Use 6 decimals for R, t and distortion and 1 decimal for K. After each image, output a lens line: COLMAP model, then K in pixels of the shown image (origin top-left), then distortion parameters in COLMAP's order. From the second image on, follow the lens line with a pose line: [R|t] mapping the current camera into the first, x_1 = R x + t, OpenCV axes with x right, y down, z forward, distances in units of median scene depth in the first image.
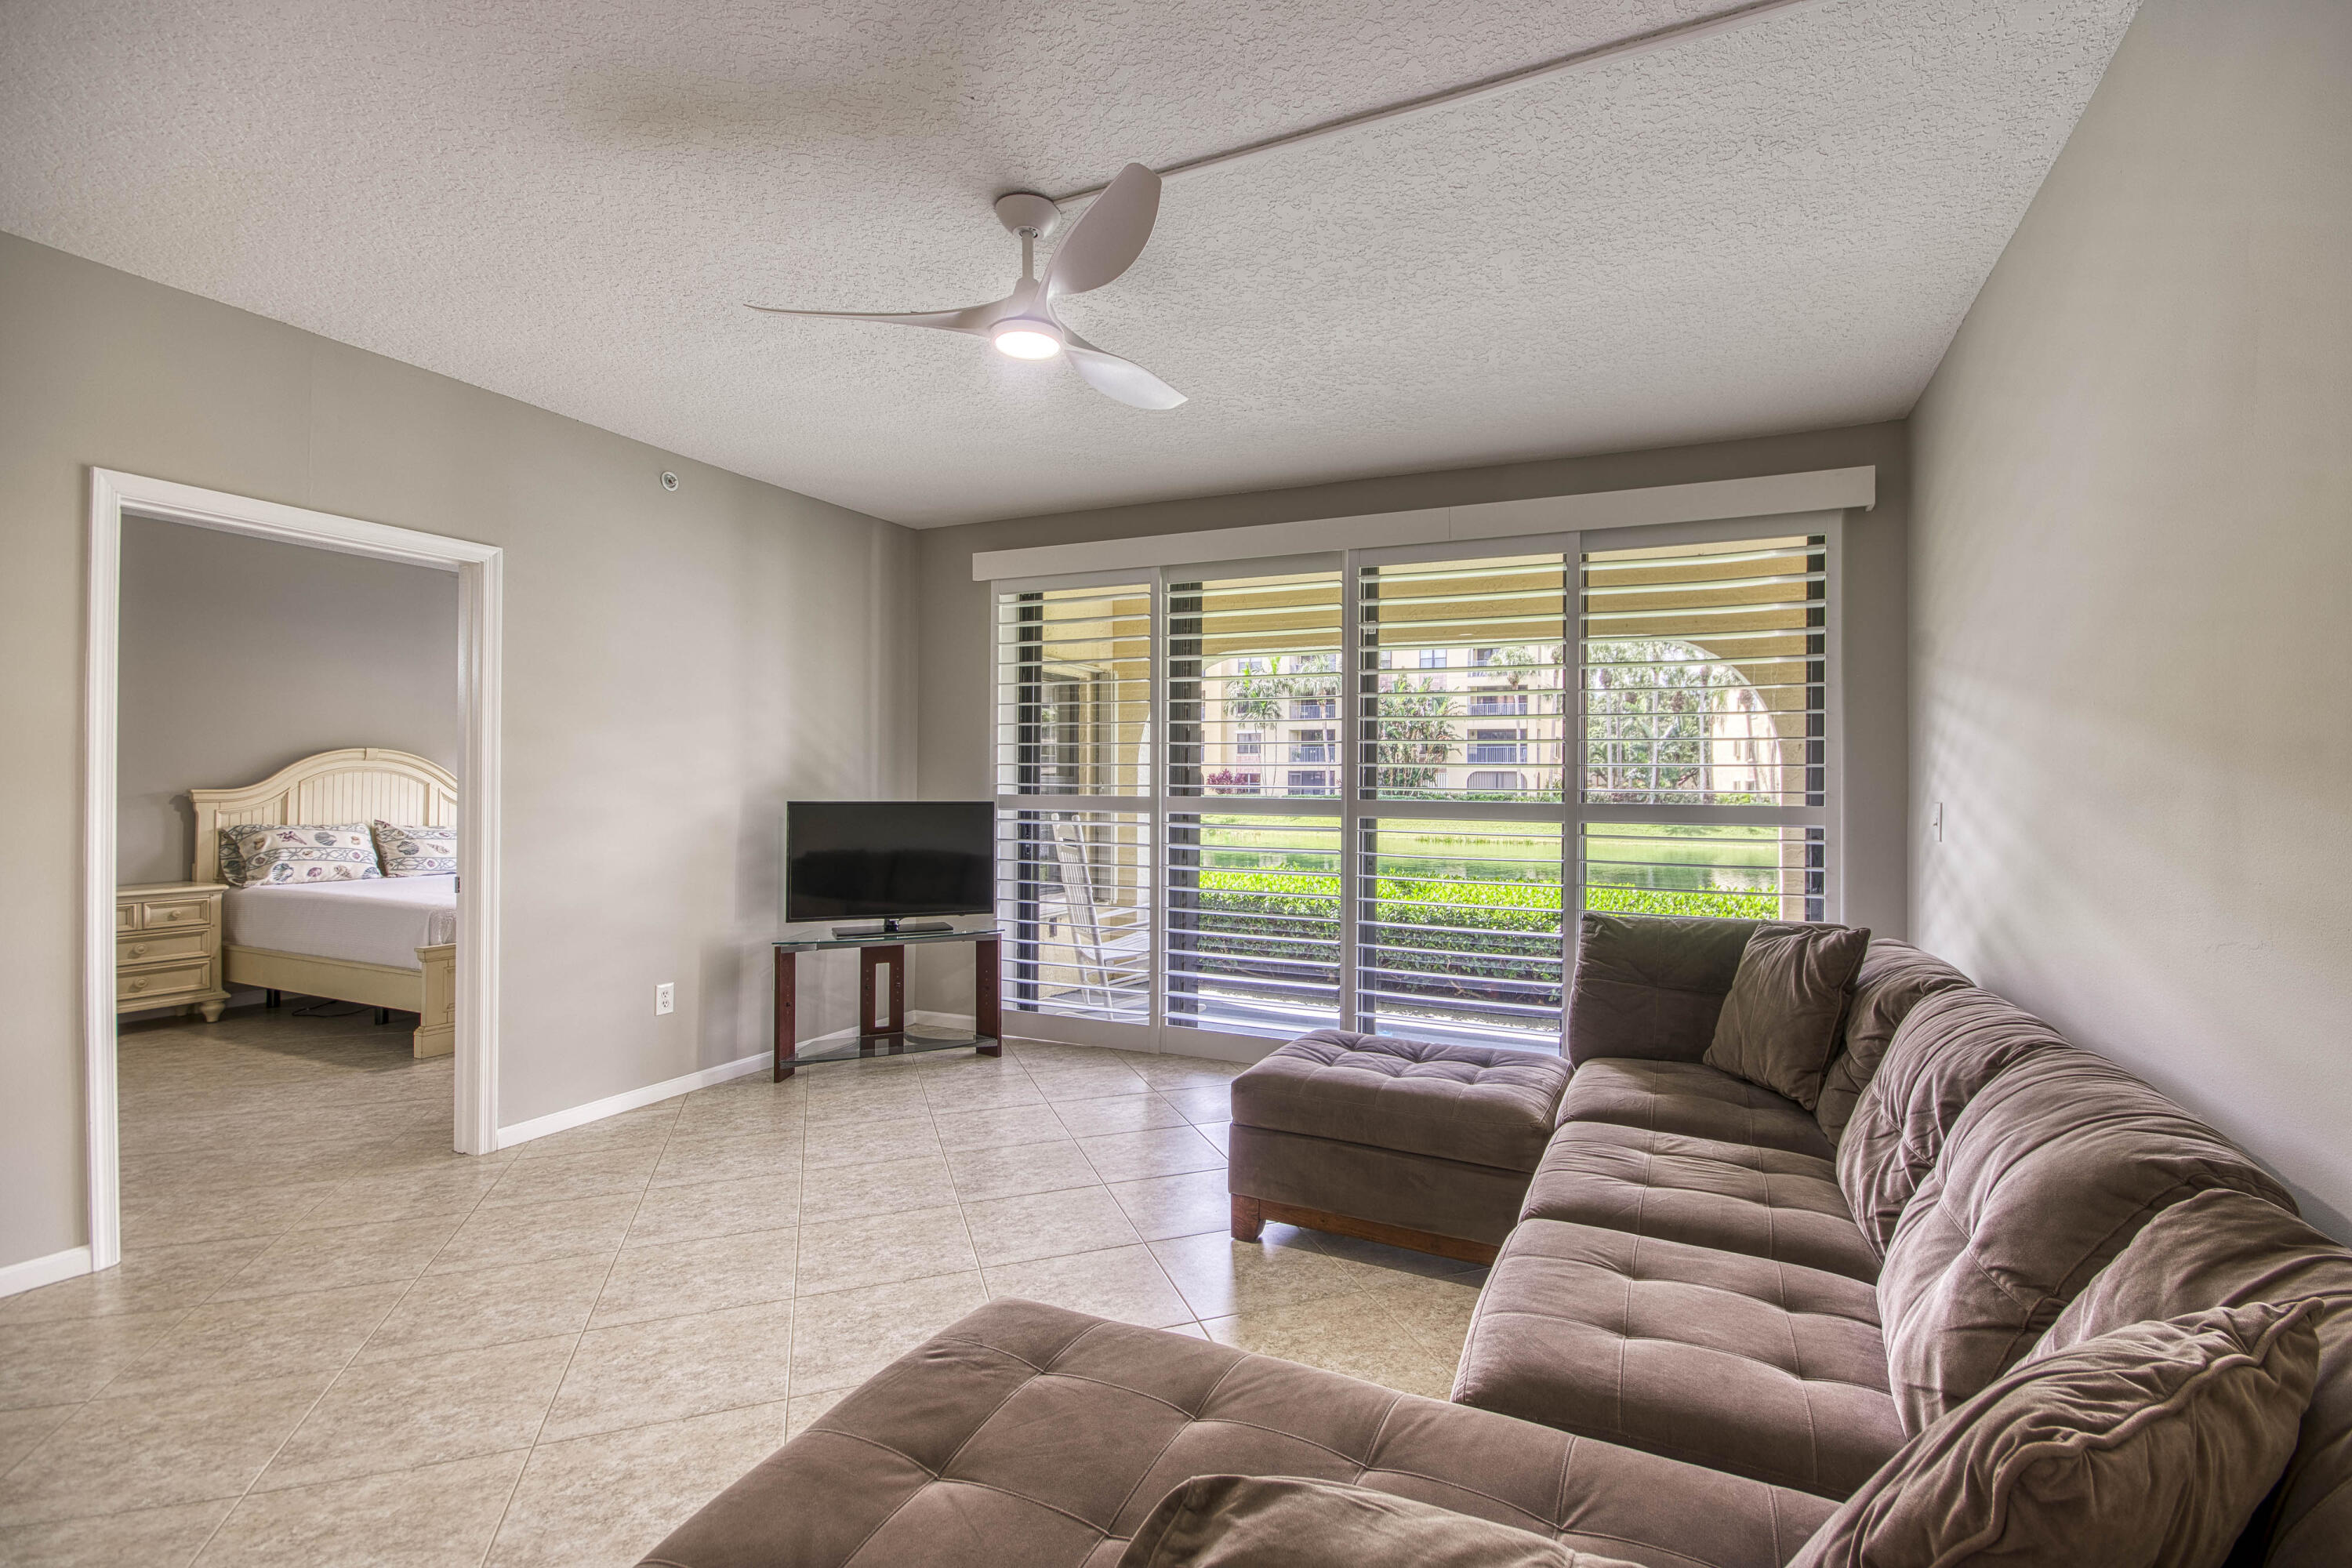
lens RADIAL K [[1052.6, 0, 1223.6], [0, 1052.6, 773.4], [0, 0, 1]] dist [0.001689, -0.006180]
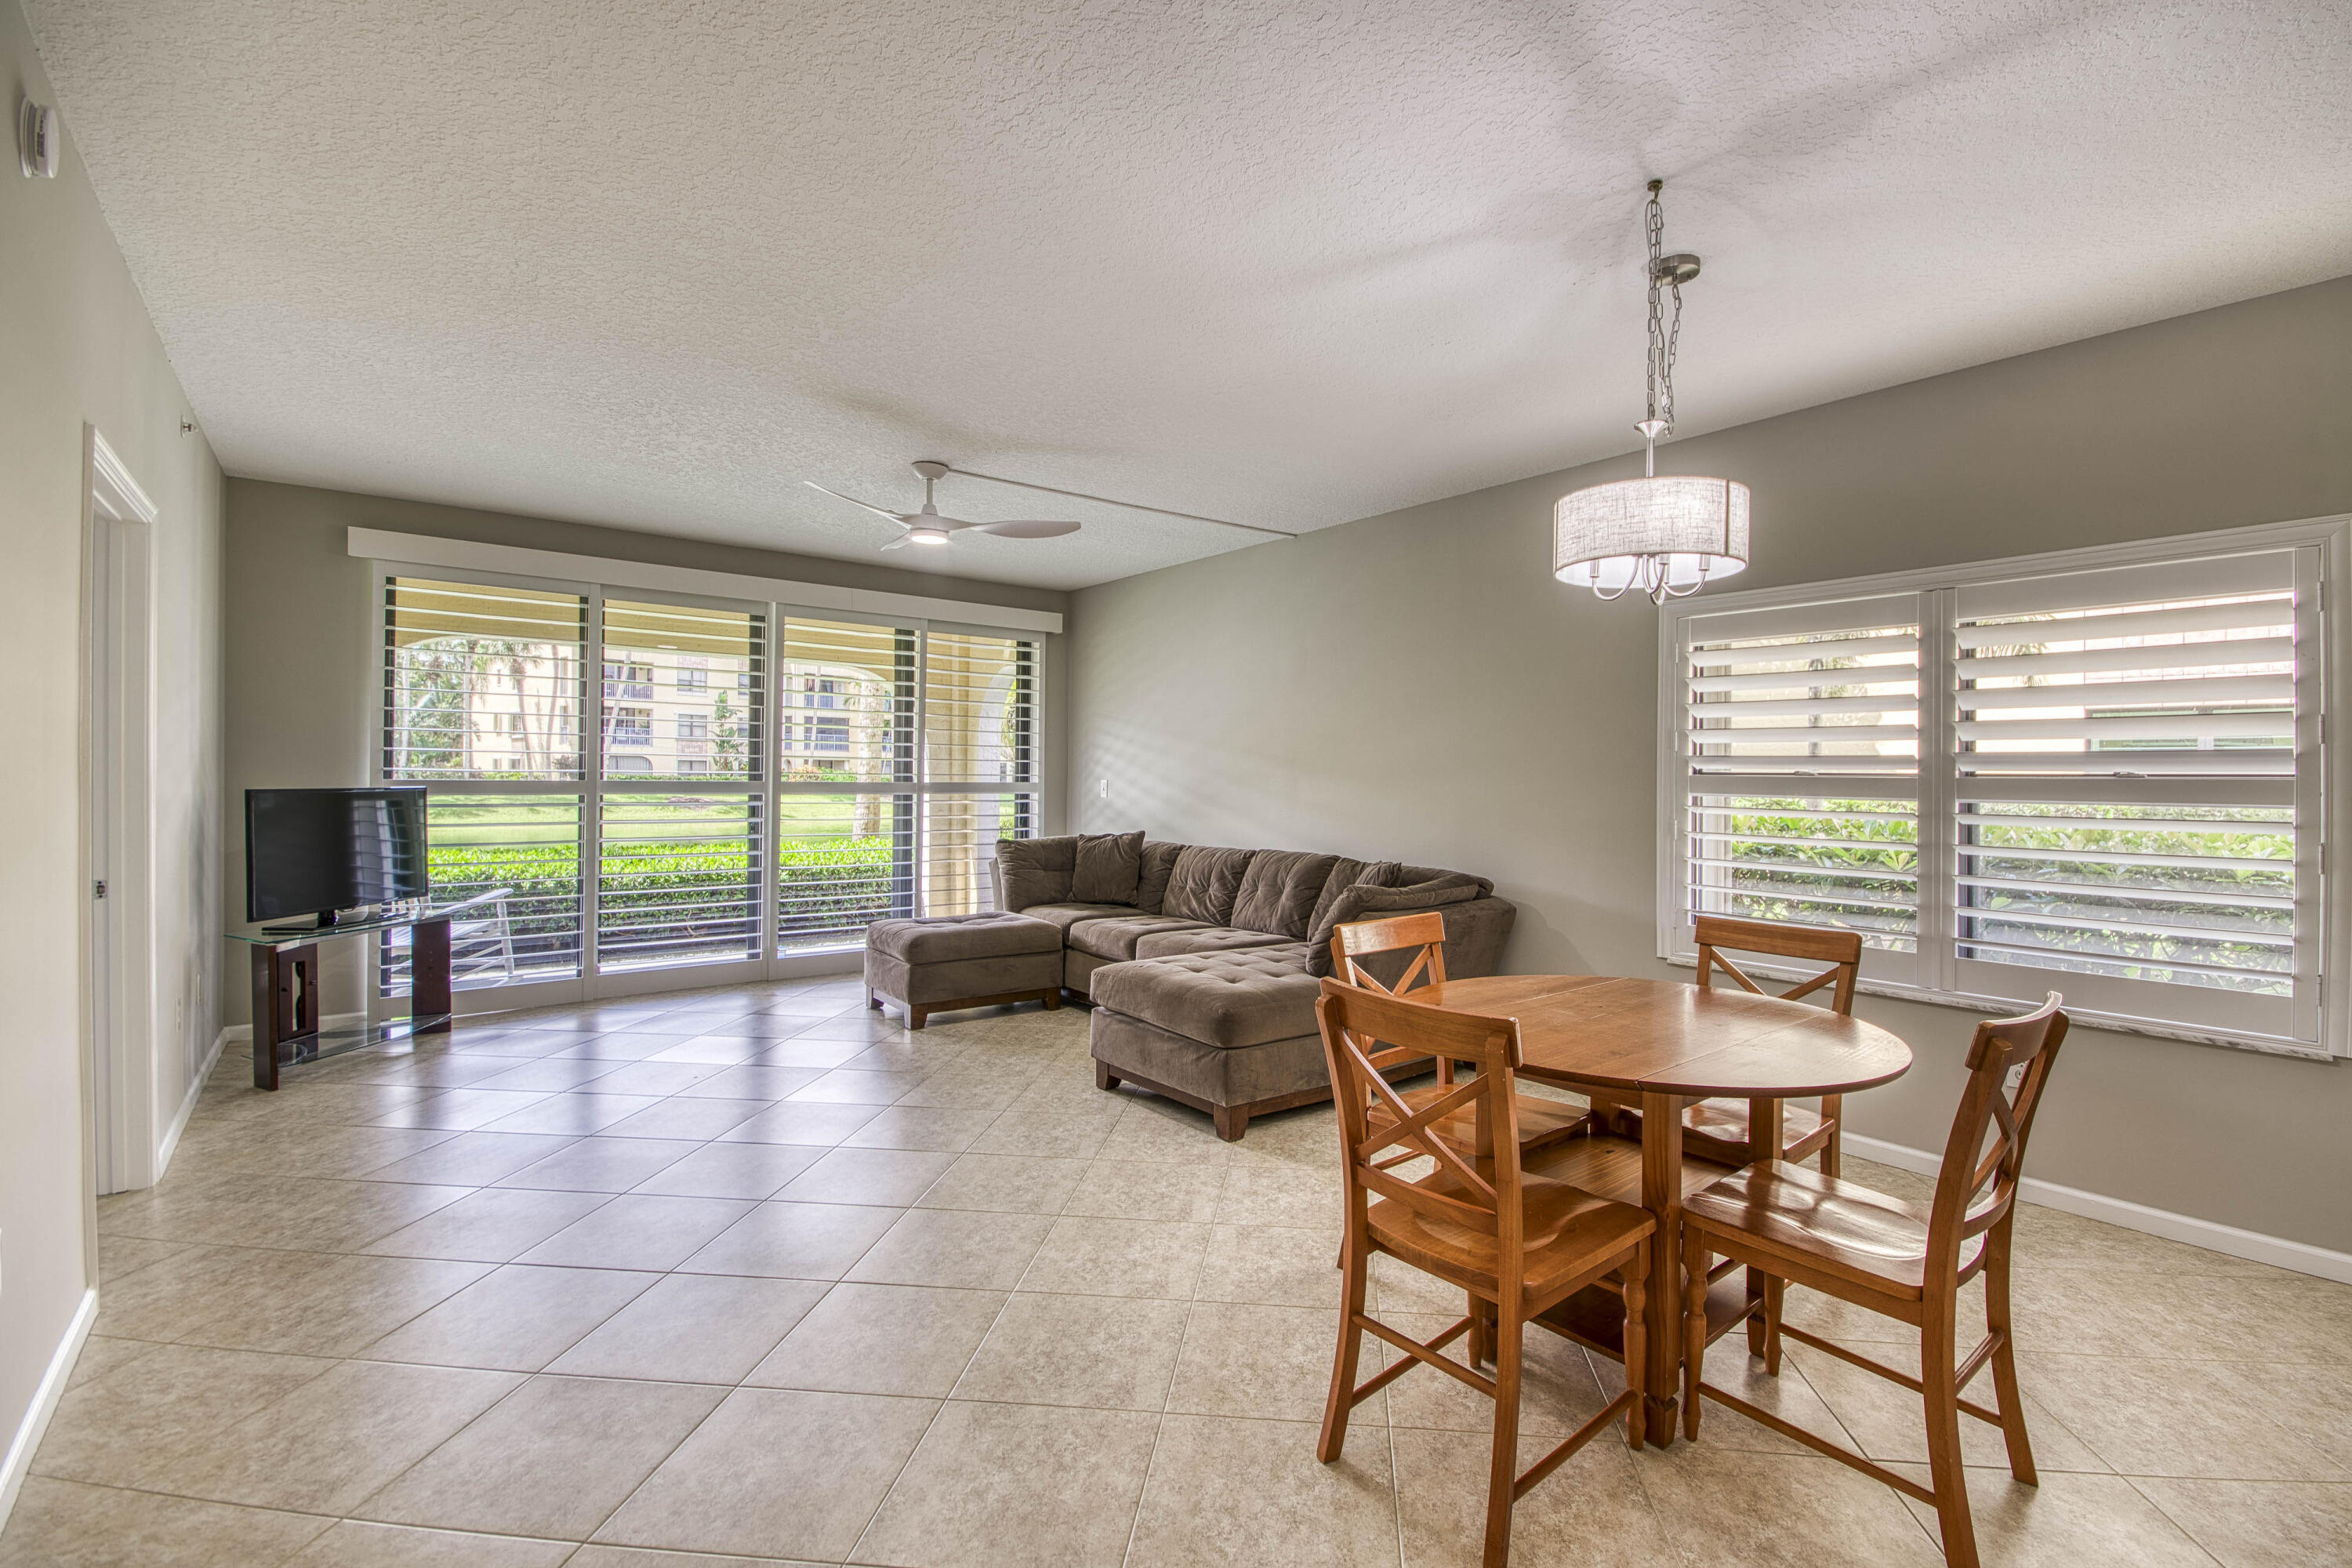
lens RADIAL K [[1052.6, 0, 1252.7], [0, 1052.6, 775.5], [0, 0, 1]] dist [0.001689, -0.006180]
pose [[0.432537, -0.005225, 0.901601, -0.809796], [-0.016591, 0.999768, 0.013754, -0.011711], [-0.901464, -0.020908, 0.432350, -0.165883]]
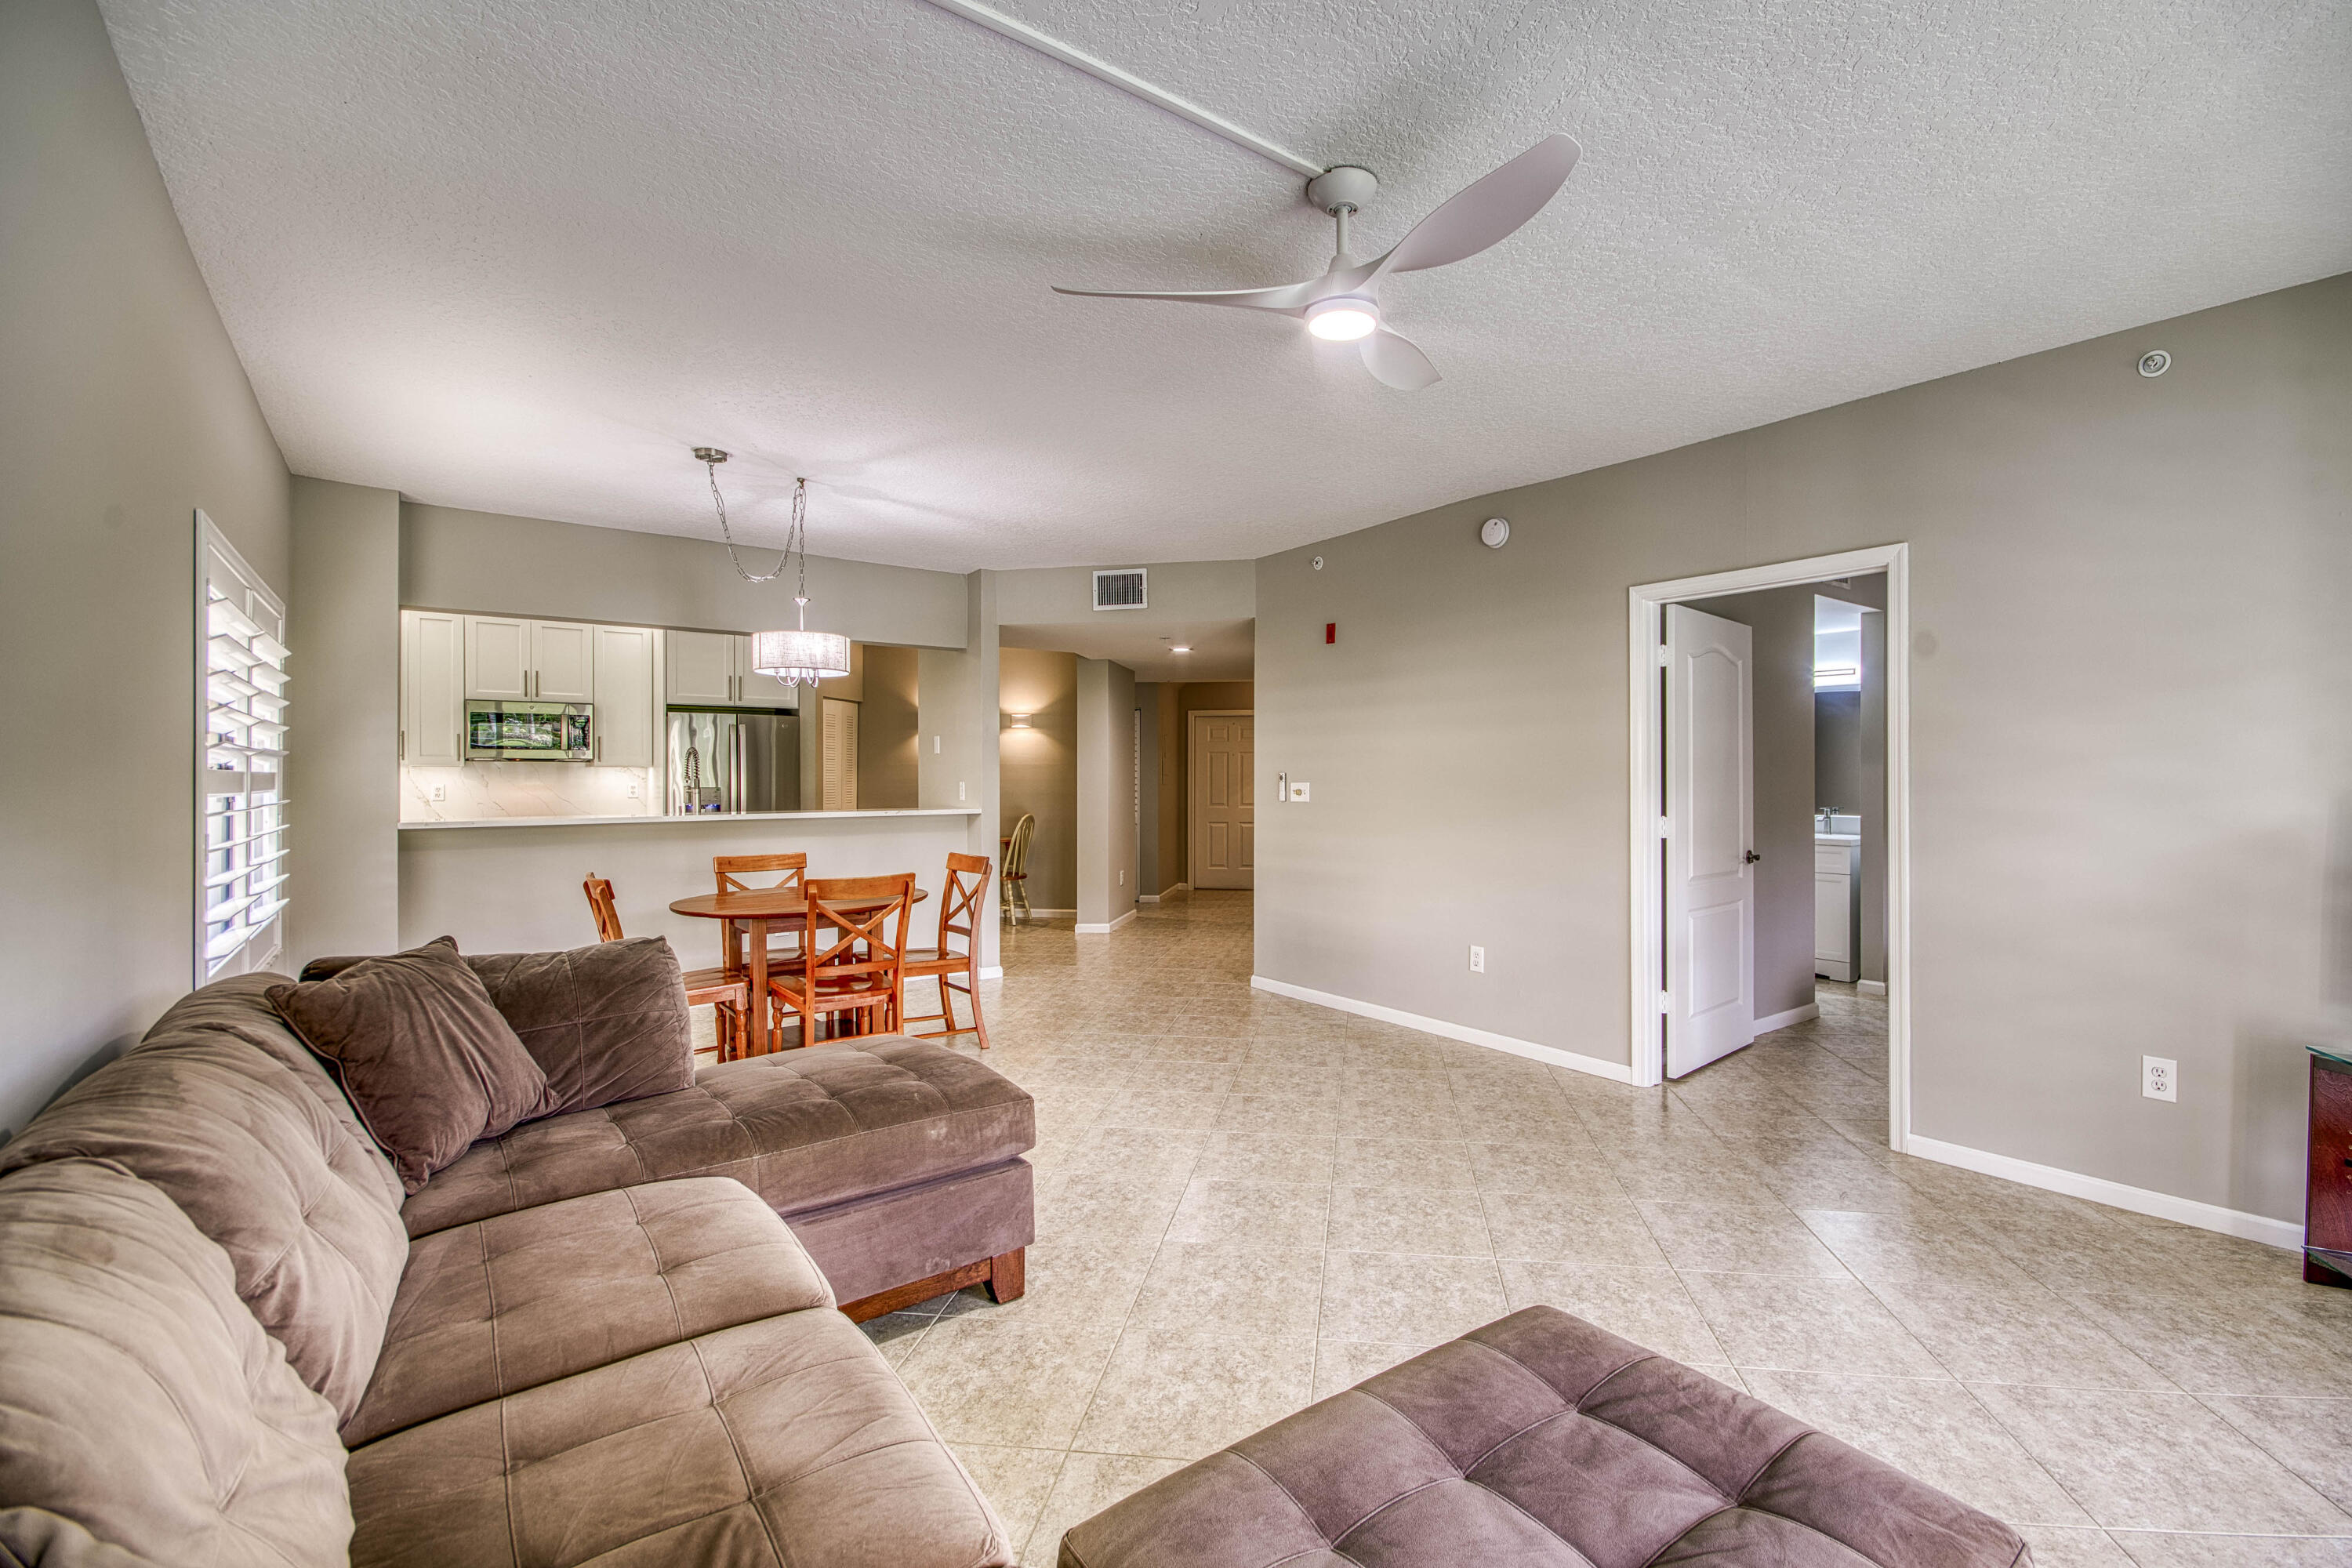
lens RADIAL K [[1052.6, 0, 1236.9], [0, 1052.6, 798.4], [0, 0, 1]] dist [0.001689, -0.006180]
pose [[-0.478344, 0.009389, -0.878122, 0.354645], [0.006671, 0.999953, 0.007058, 0.009293], [0.878147, -0.002482, -0.478384, 0.685360]]
